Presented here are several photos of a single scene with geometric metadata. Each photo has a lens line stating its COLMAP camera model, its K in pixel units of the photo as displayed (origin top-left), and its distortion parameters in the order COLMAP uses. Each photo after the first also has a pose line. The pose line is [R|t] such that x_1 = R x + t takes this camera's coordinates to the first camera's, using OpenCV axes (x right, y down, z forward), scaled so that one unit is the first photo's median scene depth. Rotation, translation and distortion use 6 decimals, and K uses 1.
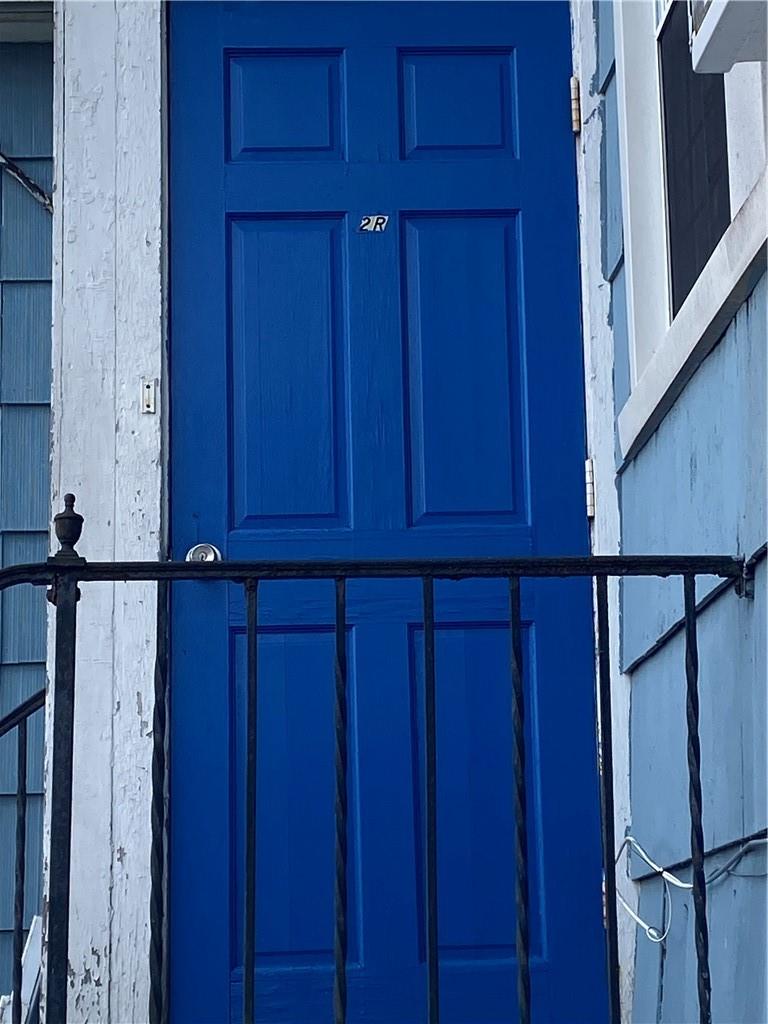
lens RADIAL K [[2440.1, 0, 384.0], [0, 2440.1, 512.0], [0, 0, 1]] dist [0.095952, 0.332796]
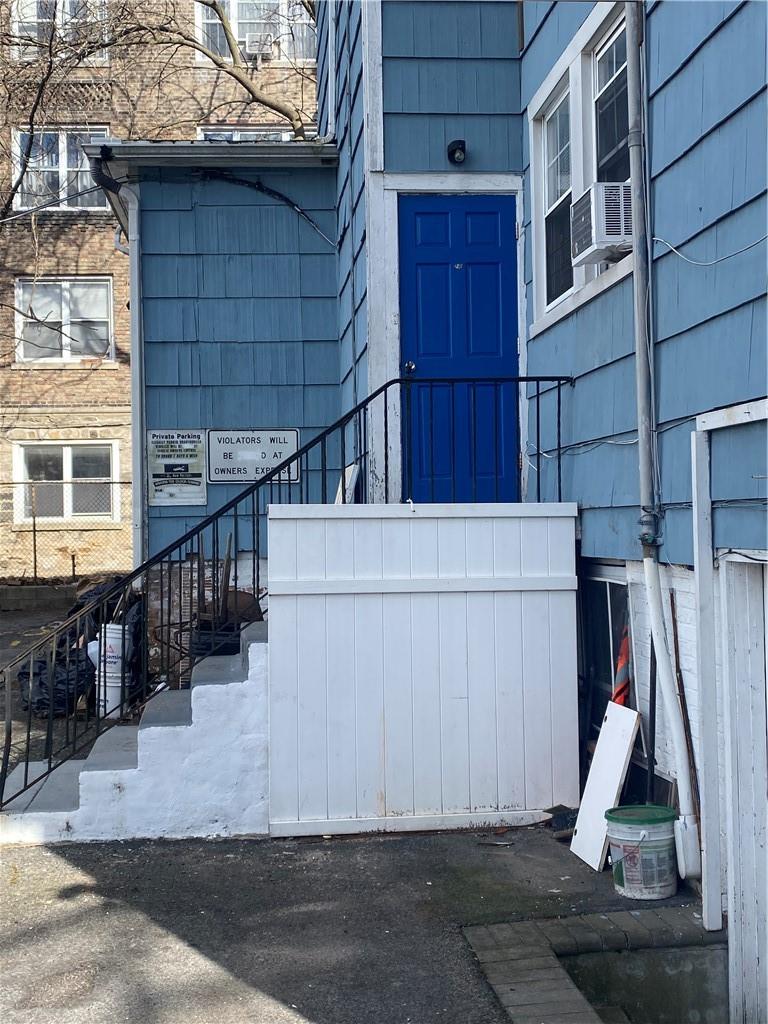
lens RADIAL K [[1195.4, 0, 384.0], [0, 1195.4, 512.0], [0, 0, 1]] dist [0.163812, -0.000548]
pose [[0.998029, 0.000612, 0.062746, -0.219055], [-0.012888, 0.980630, 0.195443, -0.111124], [-0.061411, -0.195866, 0.978706, -0.737497]]
